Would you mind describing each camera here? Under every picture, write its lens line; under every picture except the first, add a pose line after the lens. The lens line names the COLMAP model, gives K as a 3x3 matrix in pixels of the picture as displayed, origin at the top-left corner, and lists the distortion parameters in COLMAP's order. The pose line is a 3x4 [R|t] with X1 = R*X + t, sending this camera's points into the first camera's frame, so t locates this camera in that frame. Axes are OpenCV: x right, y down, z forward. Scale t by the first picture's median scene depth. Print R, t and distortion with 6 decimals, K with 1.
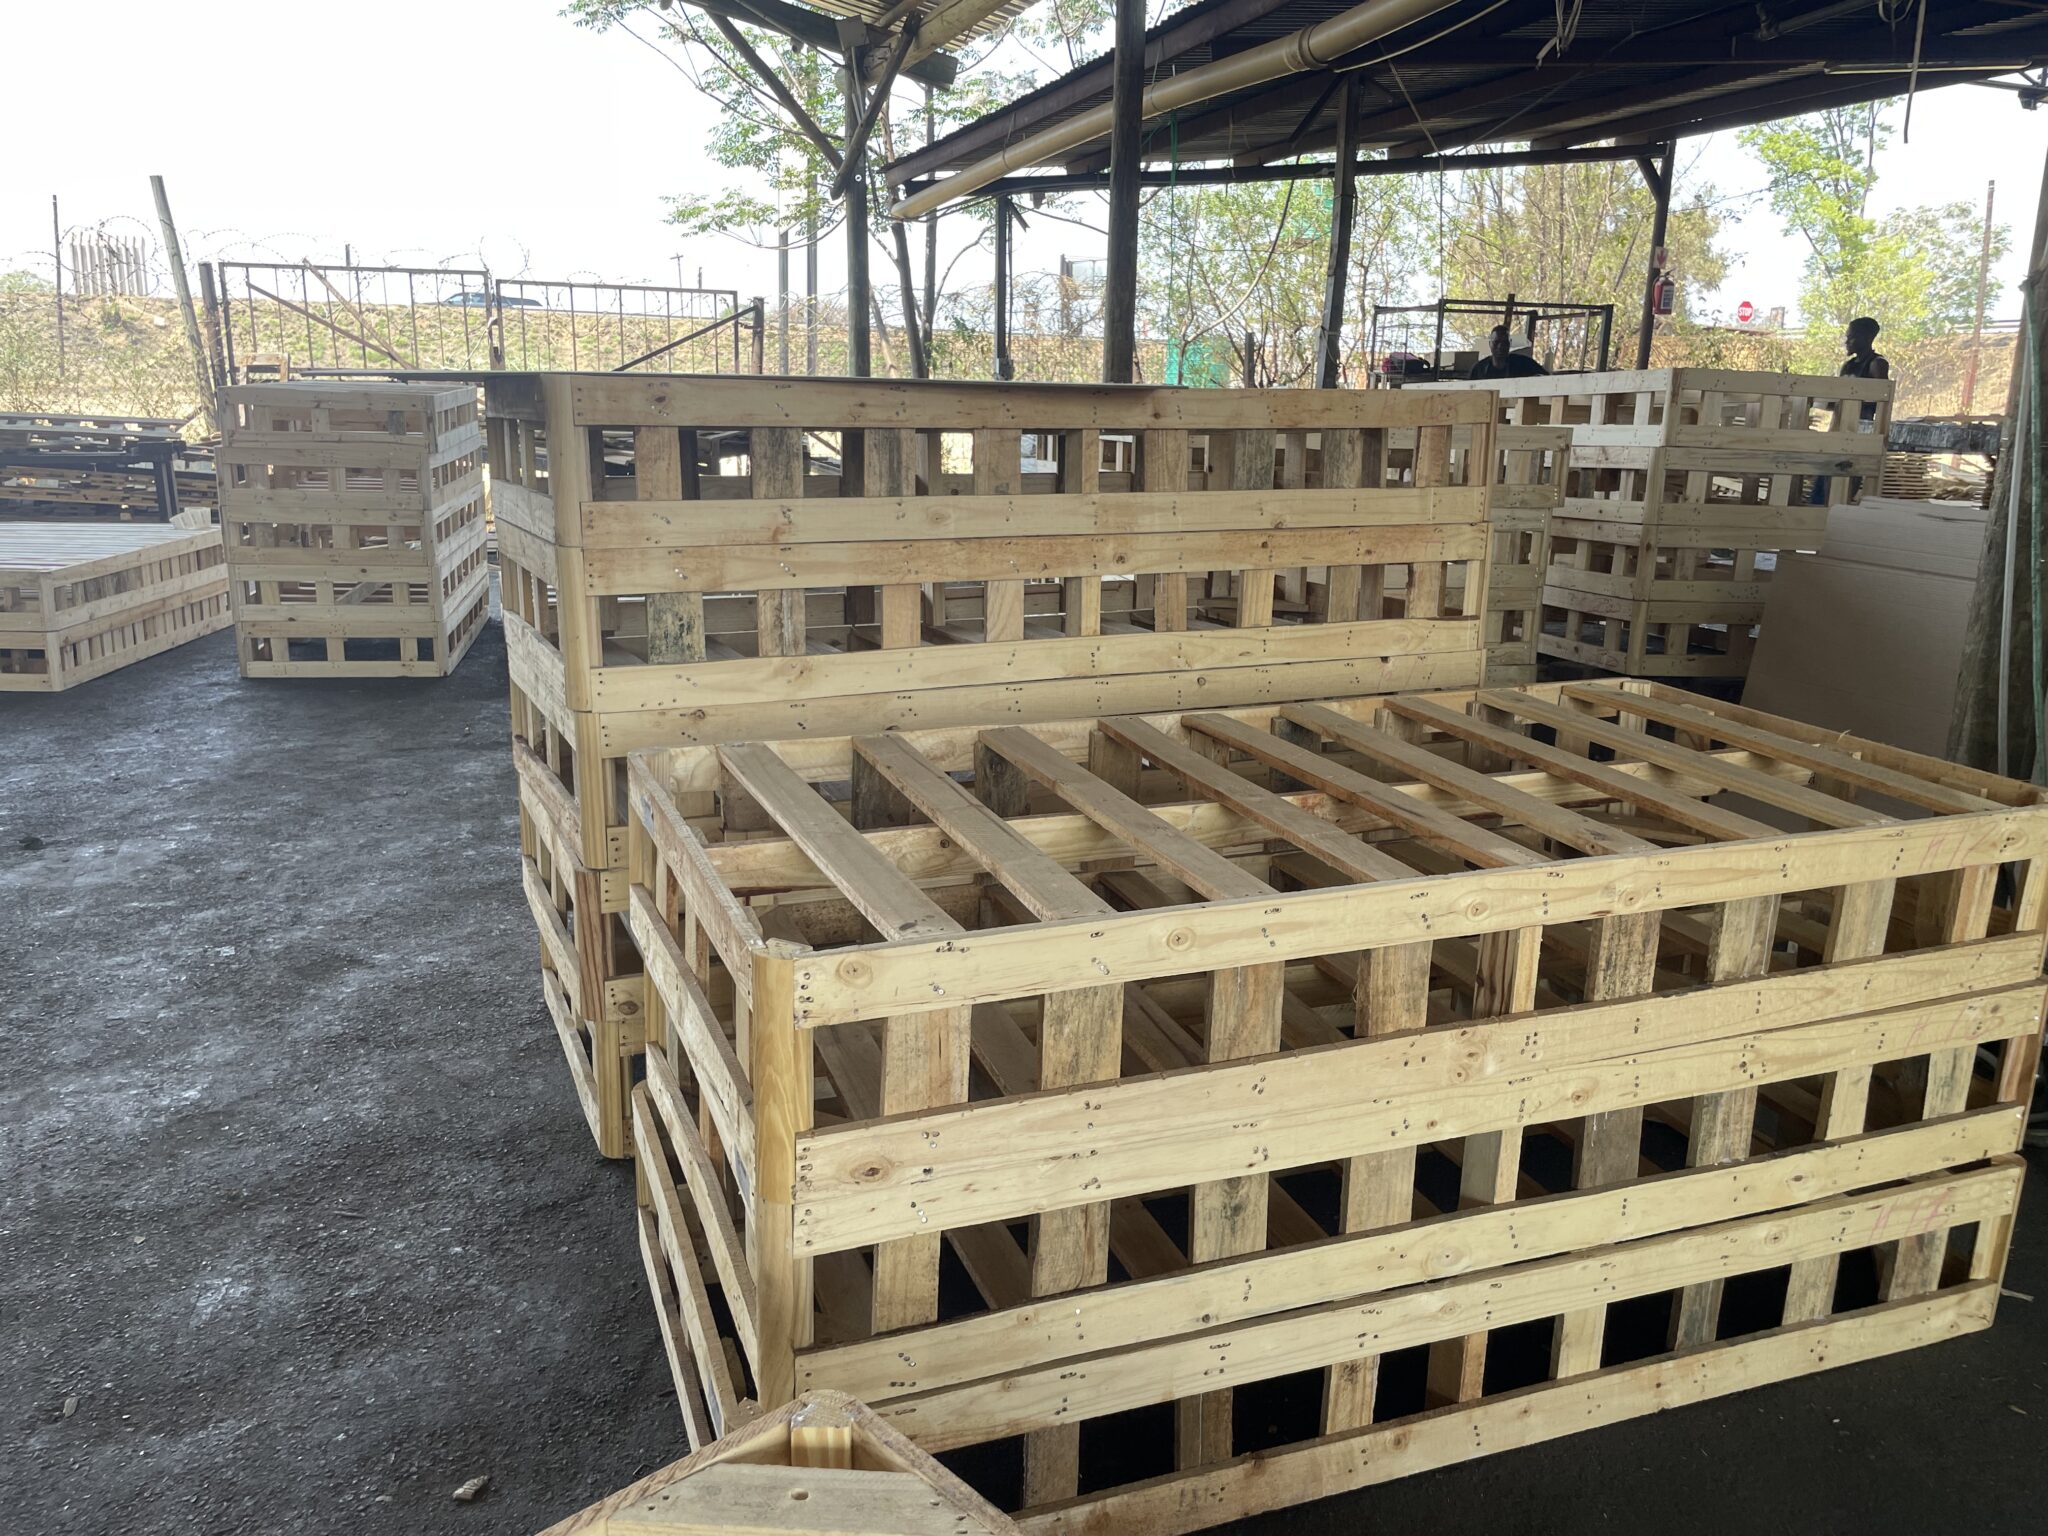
lens RADIAL K [[1549.9, 0, 1022.7], [0, 1549.9, 774.5], [0, 0, 1]] dist [0.094345, -0.124960]
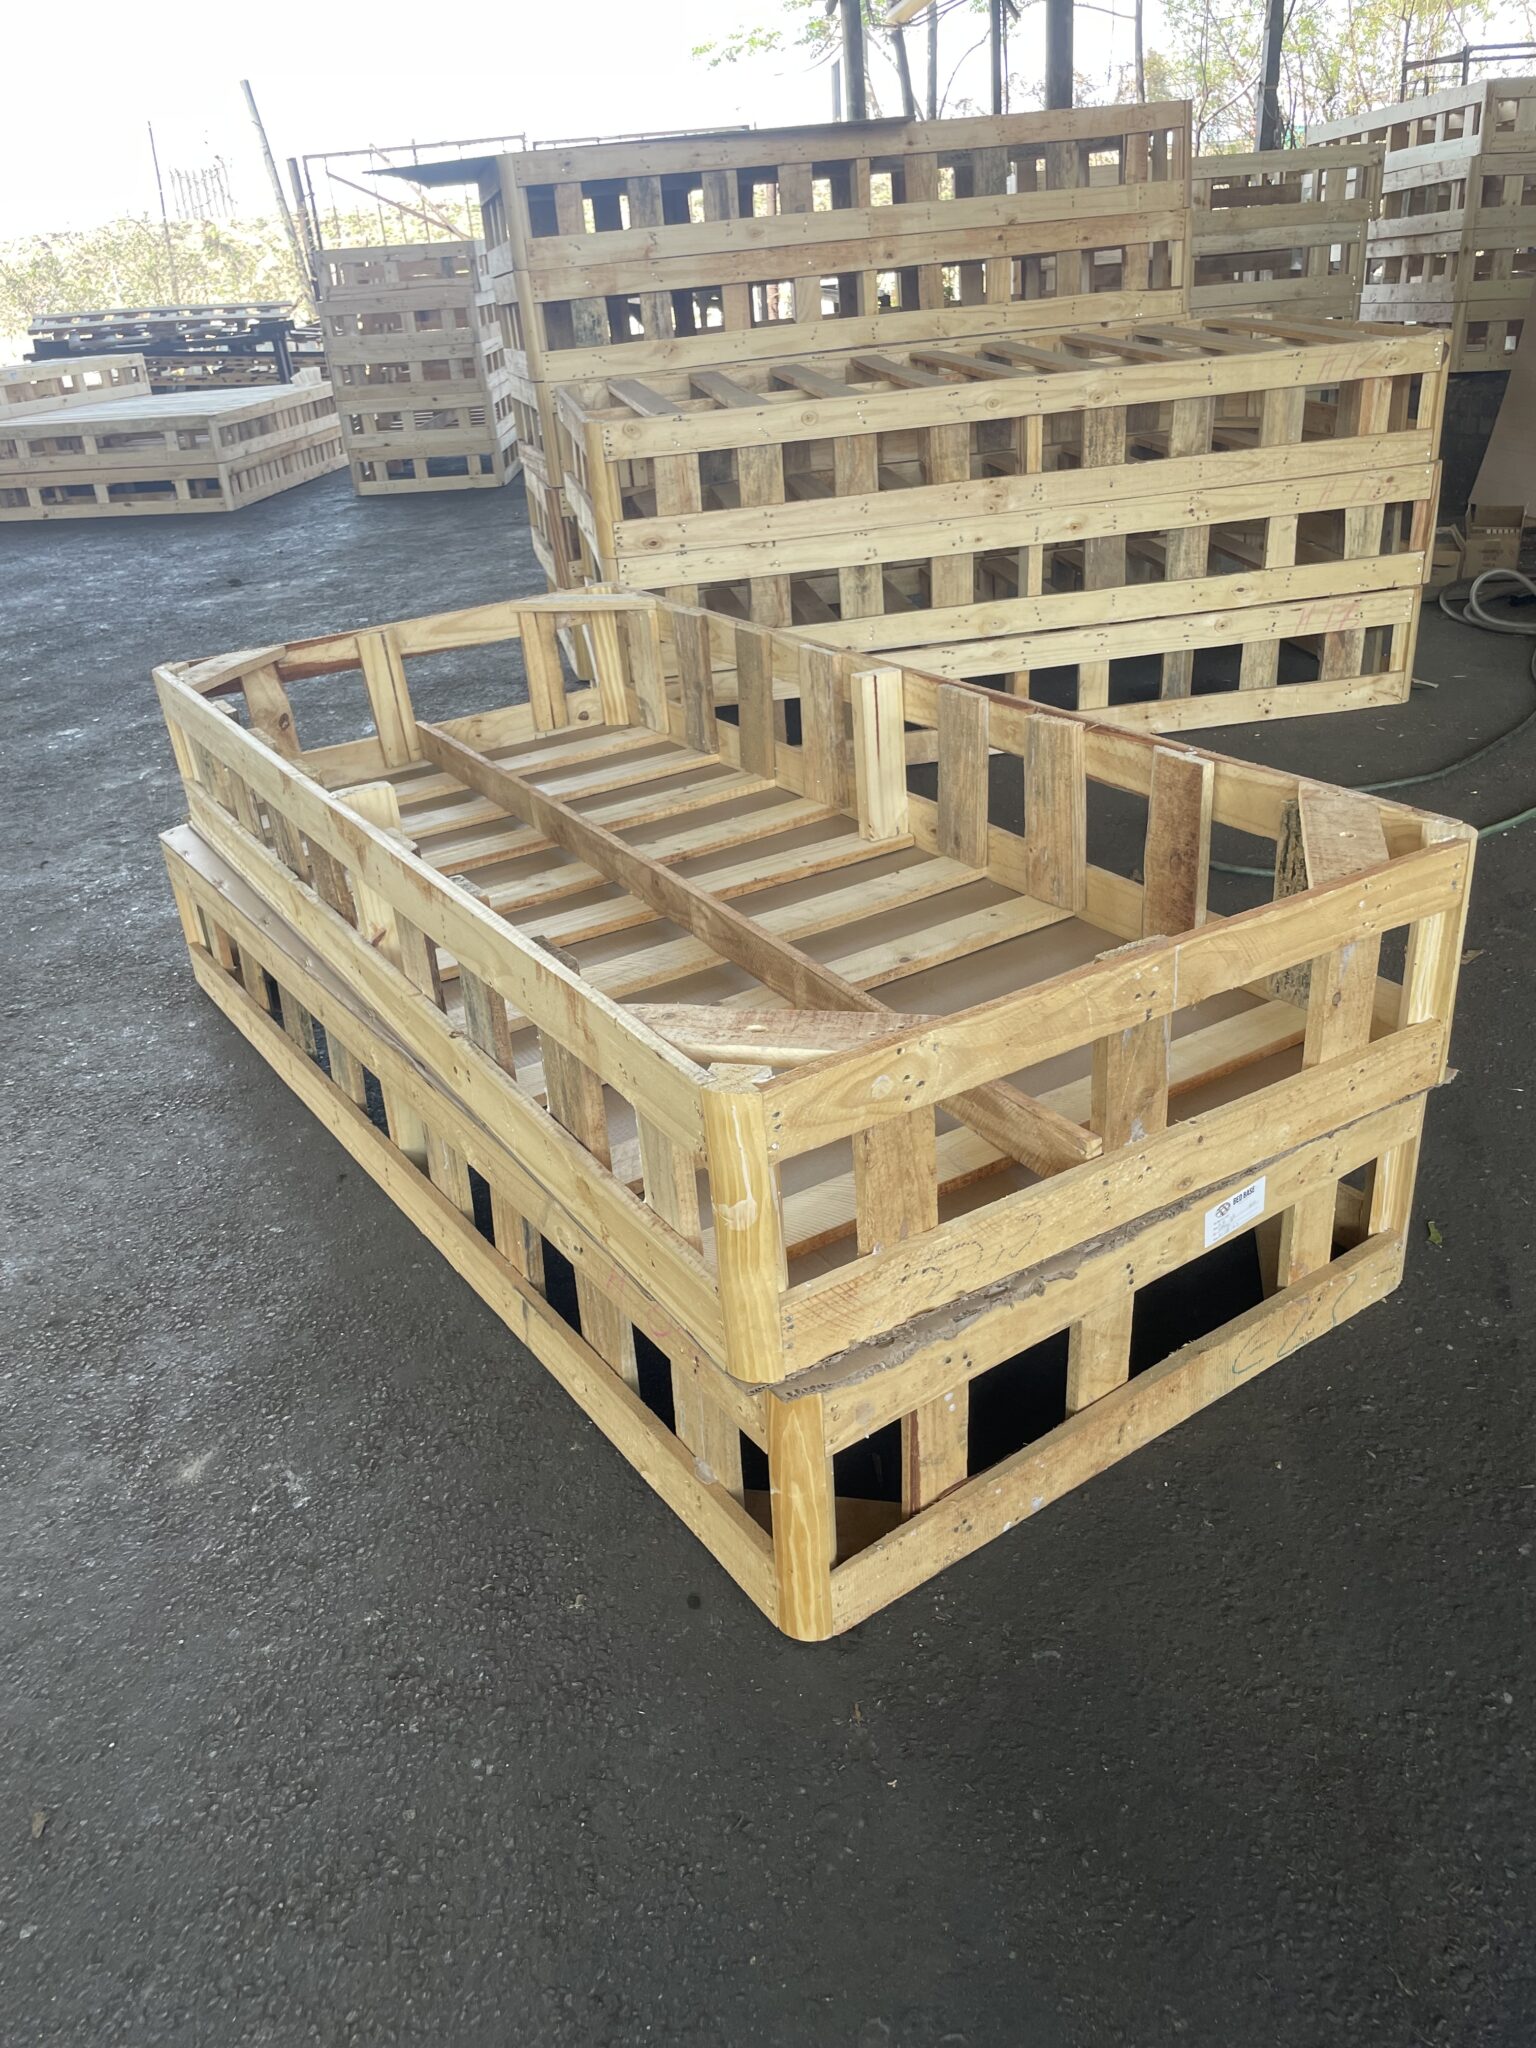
lens RADIAL K [[1549.9, 0, 768.0], [0, 1549.9, 1024.0], [0, 0, 1]] dist [0.094345, -0.124960]
pose [[0.975203, 0.000123, -0.221312, 0.256544], [0.047832, 0.976247, 0.211313, 0.227068], [0.216082, -0.216658, 0.952034, -0.535401]]
